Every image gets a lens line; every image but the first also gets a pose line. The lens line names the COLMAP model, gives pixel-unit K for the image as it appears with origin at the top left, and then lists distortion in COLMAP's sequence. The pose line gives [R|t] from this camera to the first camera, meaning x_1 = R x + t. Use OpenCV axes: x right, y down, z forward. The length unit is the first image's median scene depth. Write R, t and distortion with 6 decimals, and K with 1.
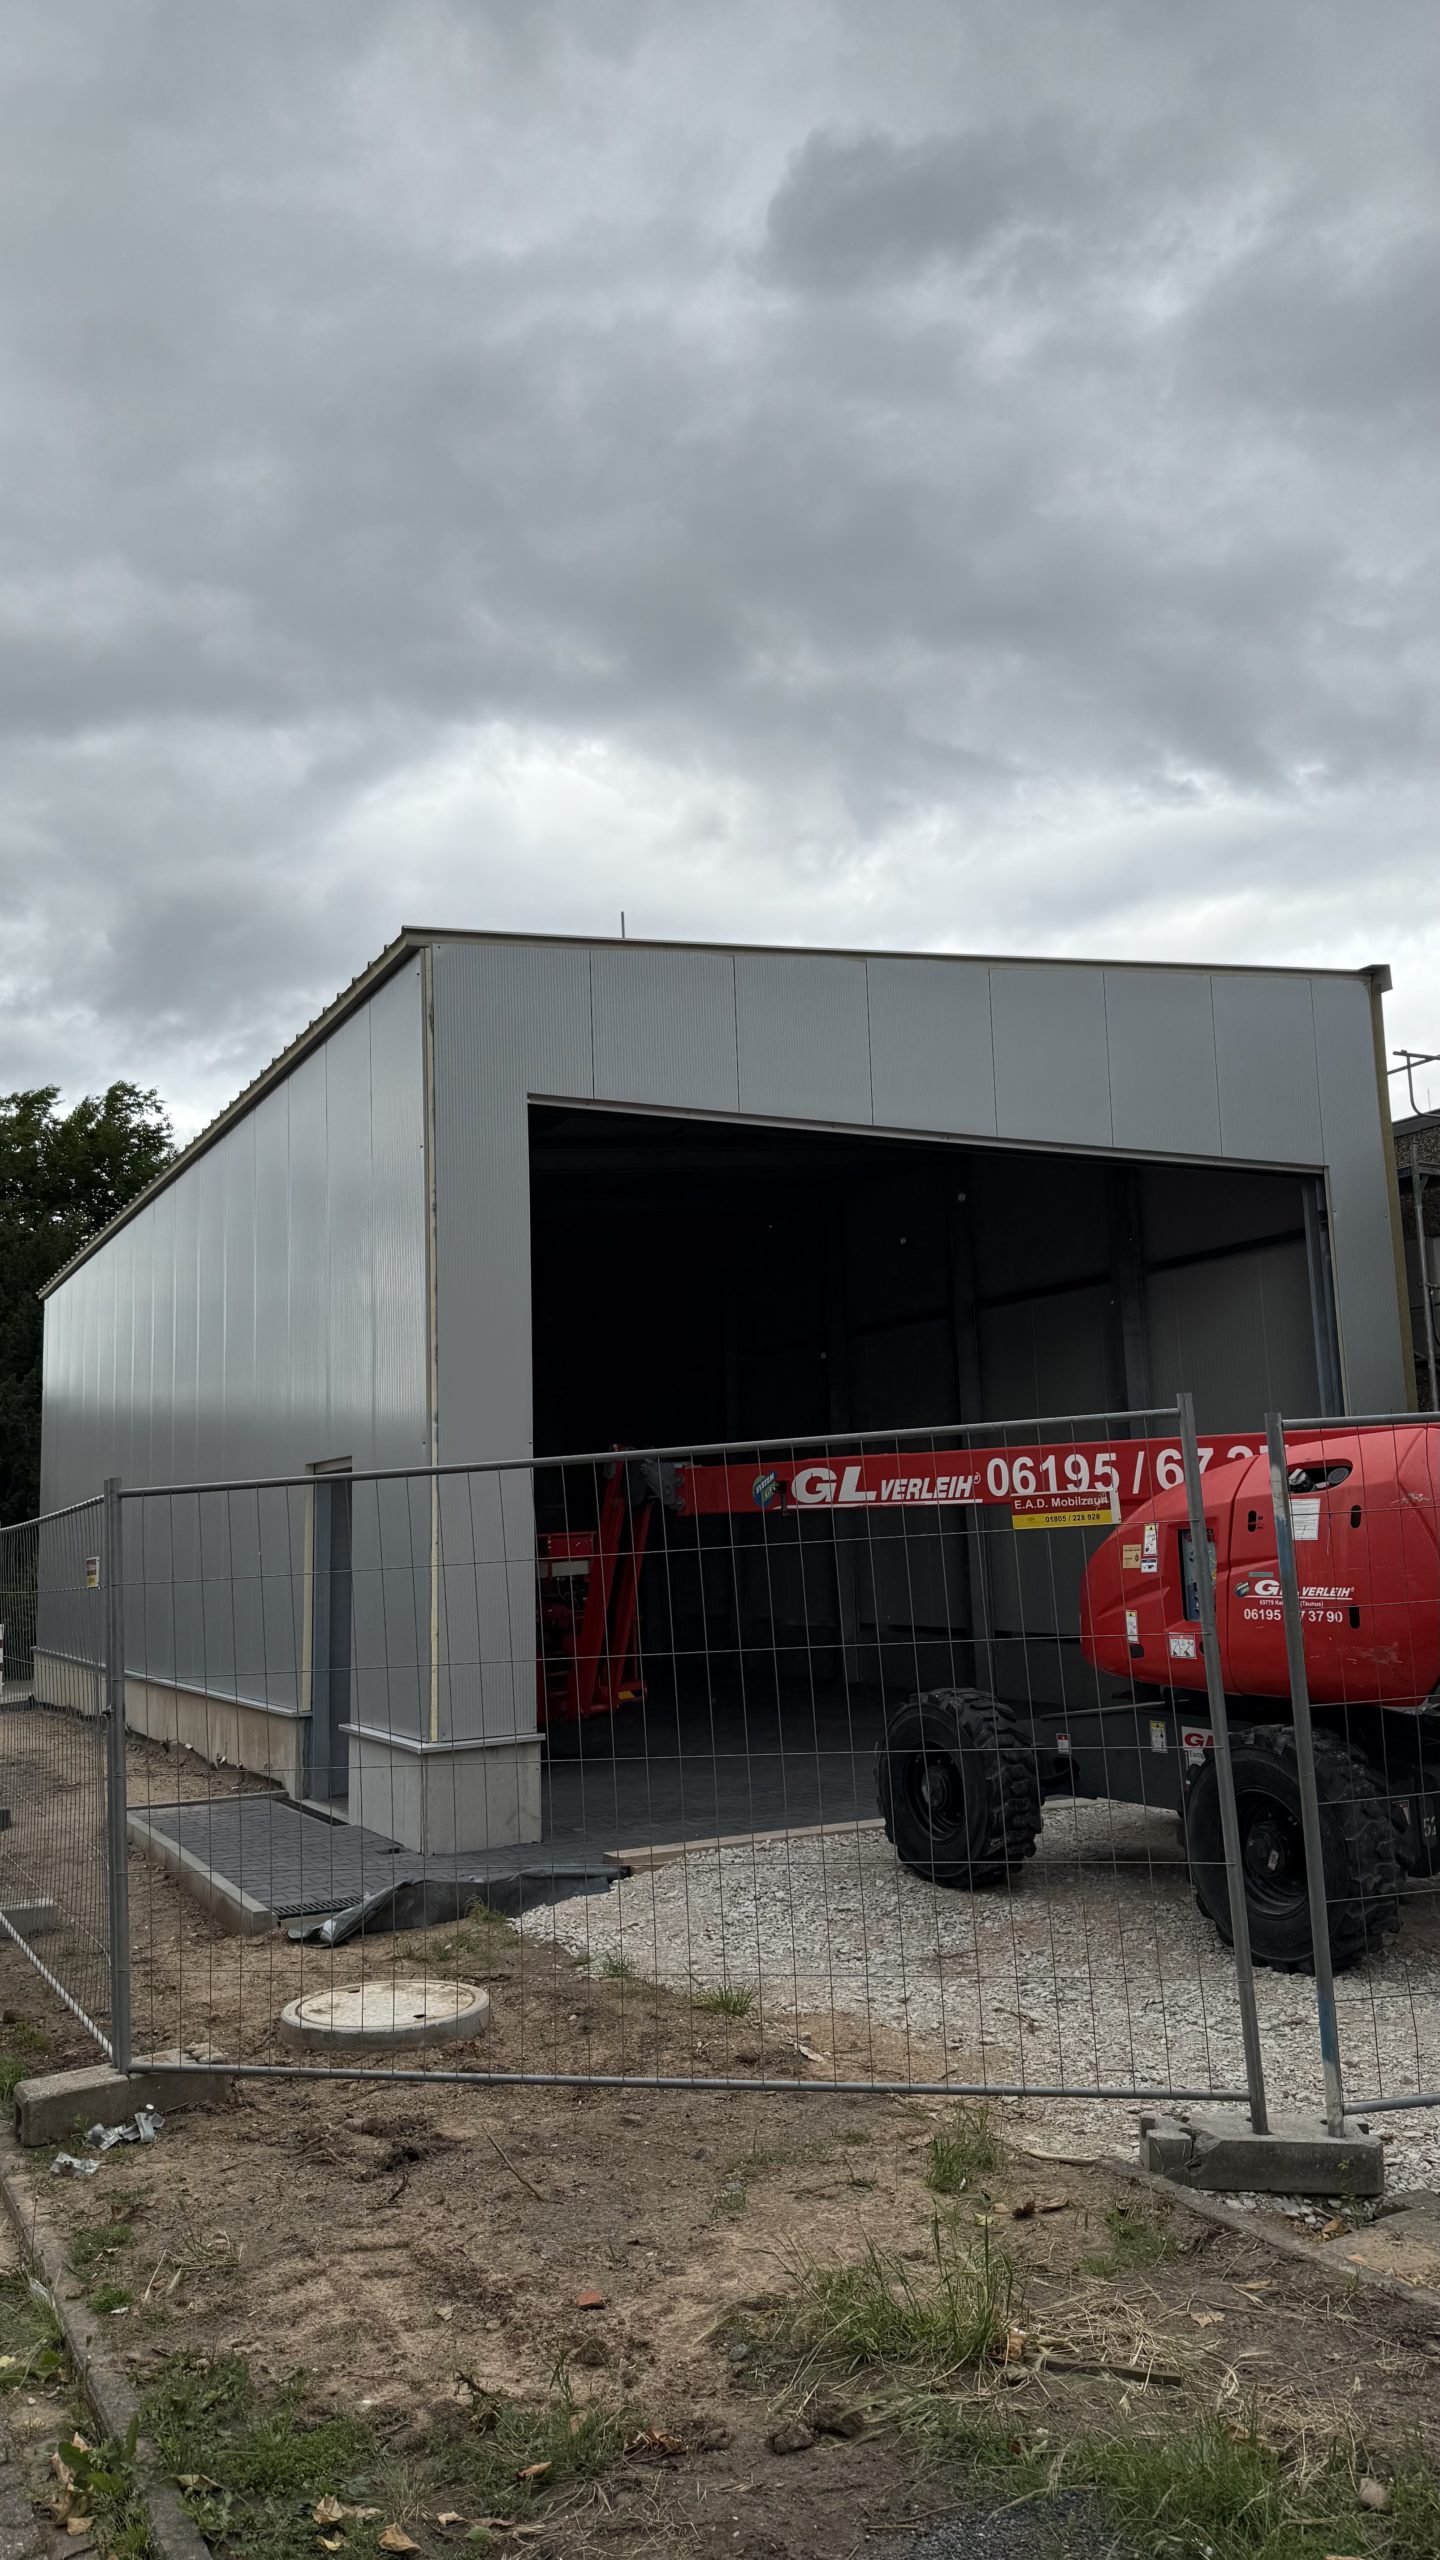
lens RADIAL K [[1814.7, 0, 713.2], [0, 1814.7, 1260.1], [0, 0, 1]] dist [0.097924, -0.057173]
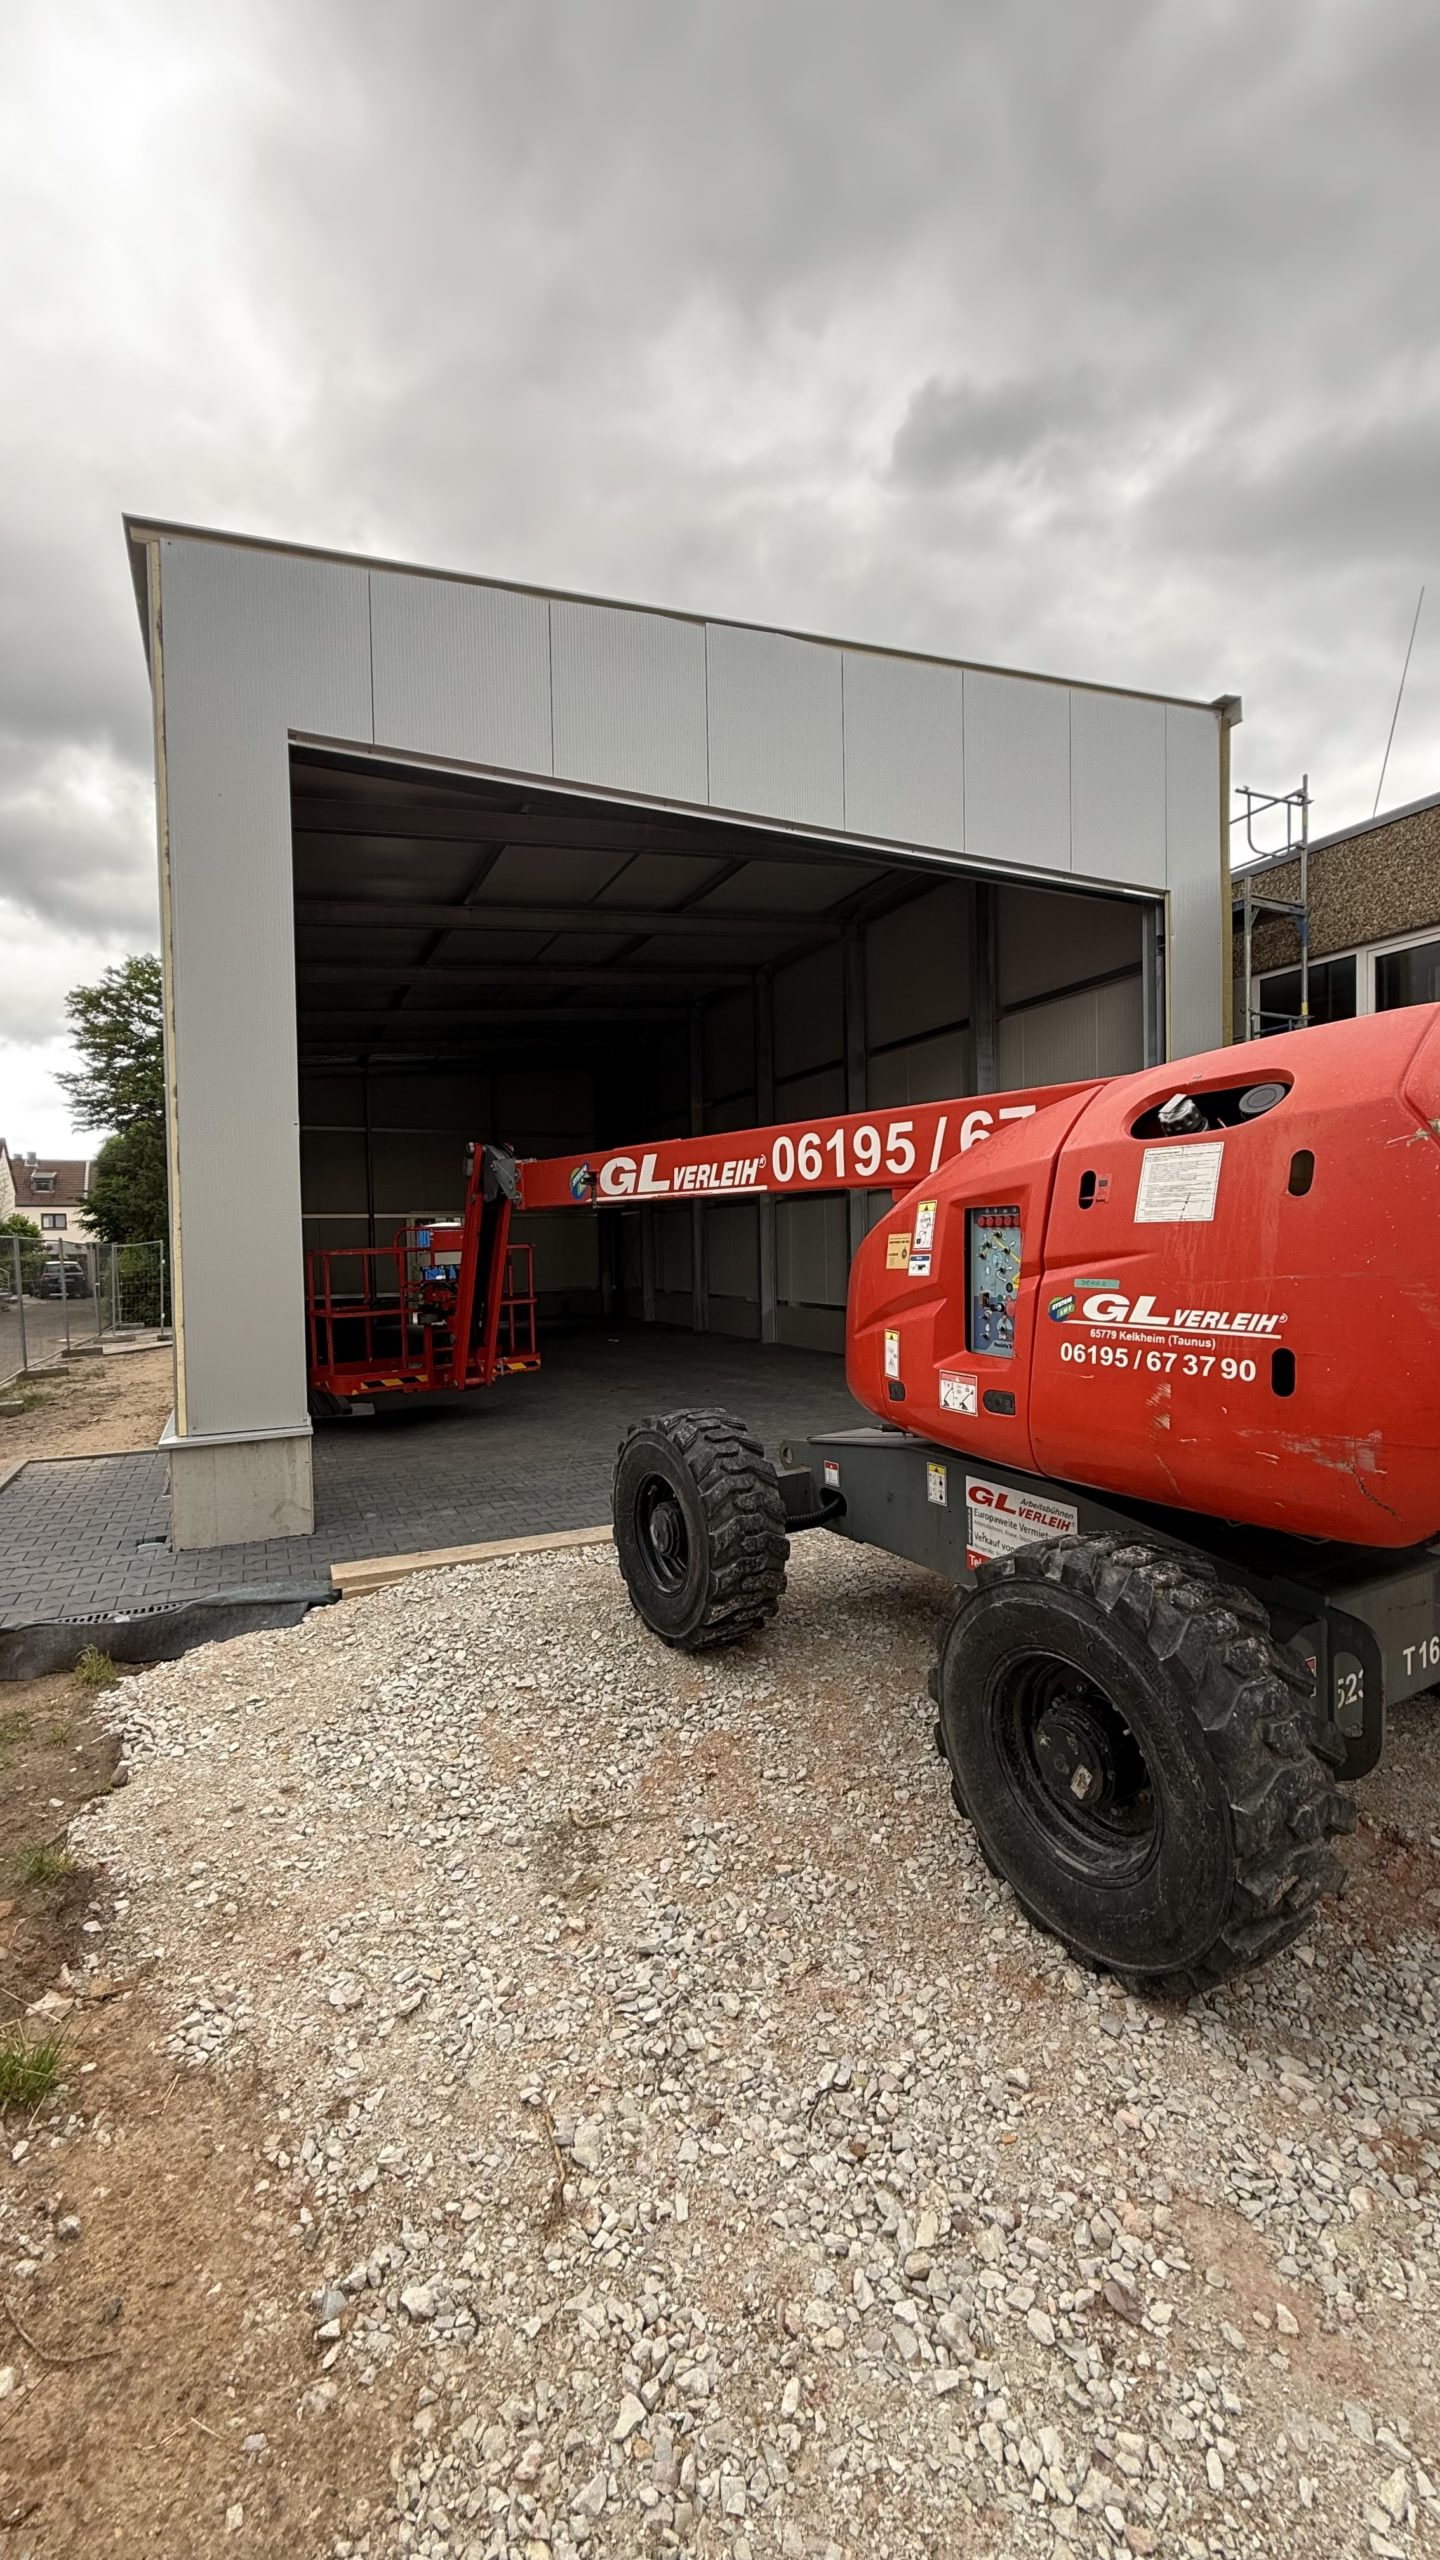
lens RADIAL K [[1017.7, 0, 722.7], [0, 1017.7, 1264.5], [0, 0, 1]] dist [0.003986, 0.001714]
pose [[0.998847, 0.013170, -0.046159, 0.156486], [-0.004924, 0.984665, 0.174385, 0.087982], [0.047748, -0.173956, 0.983595, 0.542370]]
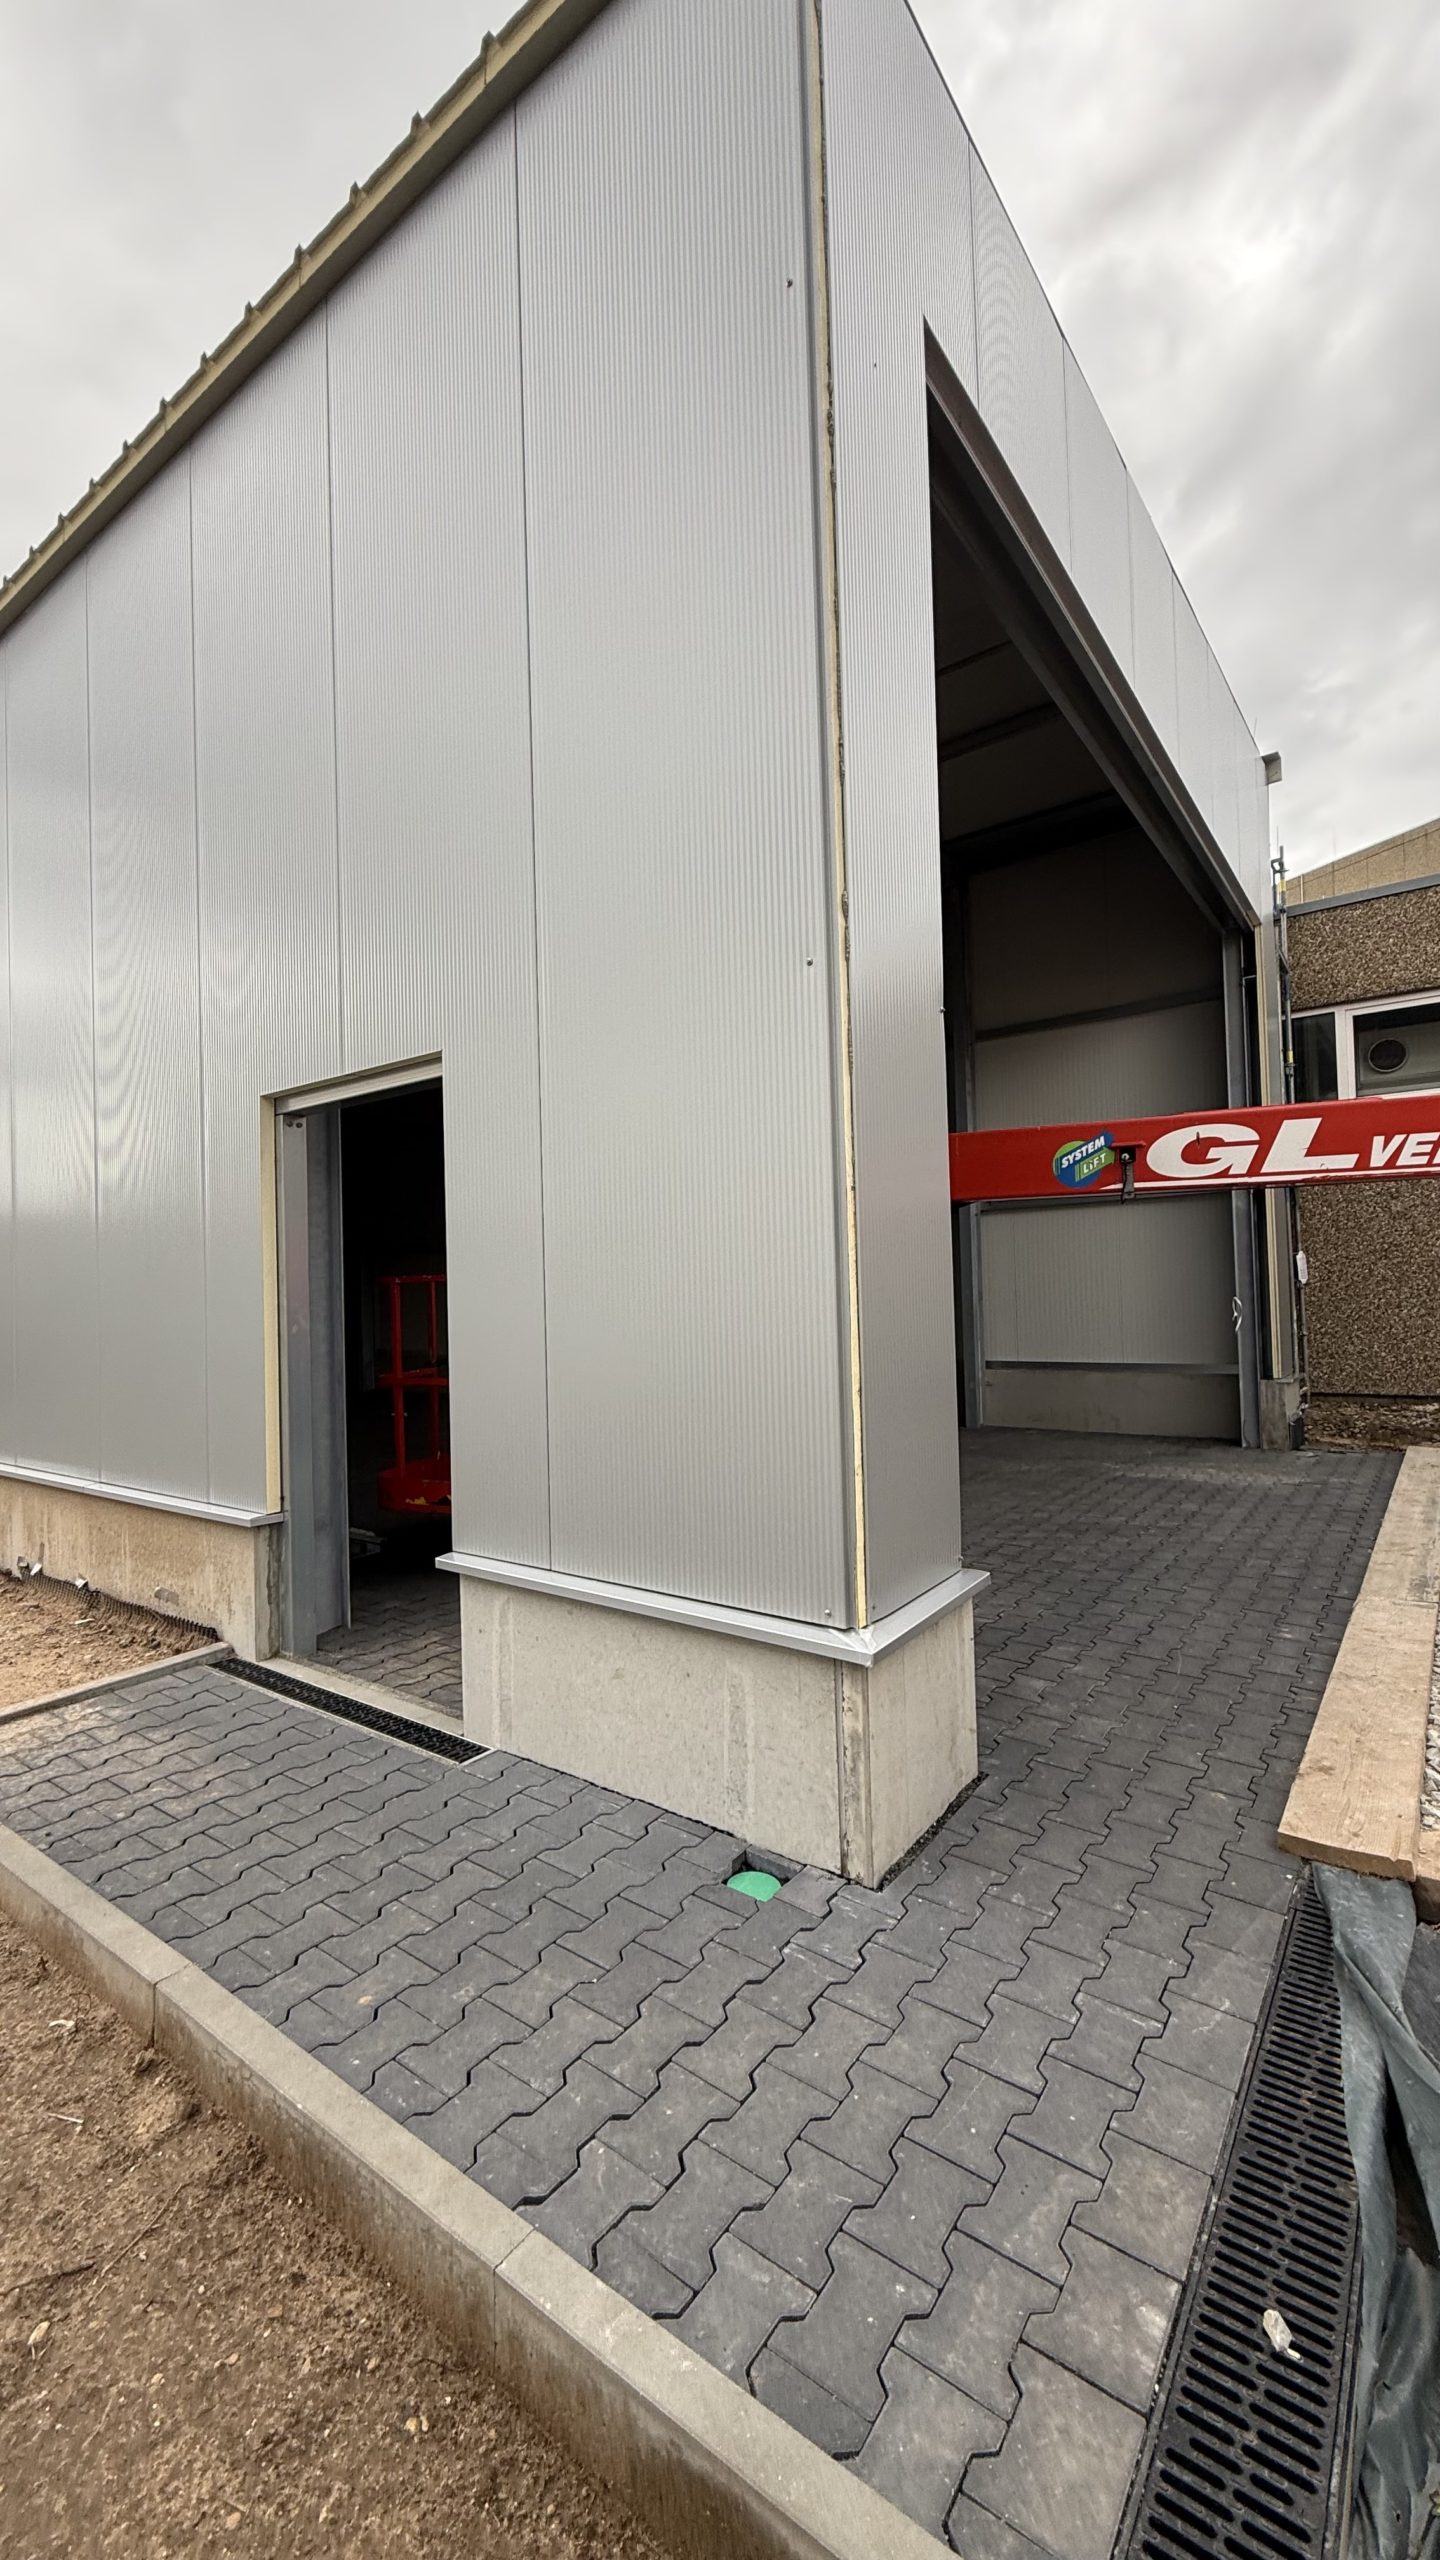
lens RADIAL K [[1017.7, 0, 712.6], [0, 1017.7, 1270.8], [0, 0, 1]] dist [0.003986, 0.001714]
pose [[0.896244, 0.016781, 0.443244, -0.313560], [-0.068717, 0.992472, 0.101373, 0.164061], [-0.438206, -0.121313, 0.890651, 0.853866]]
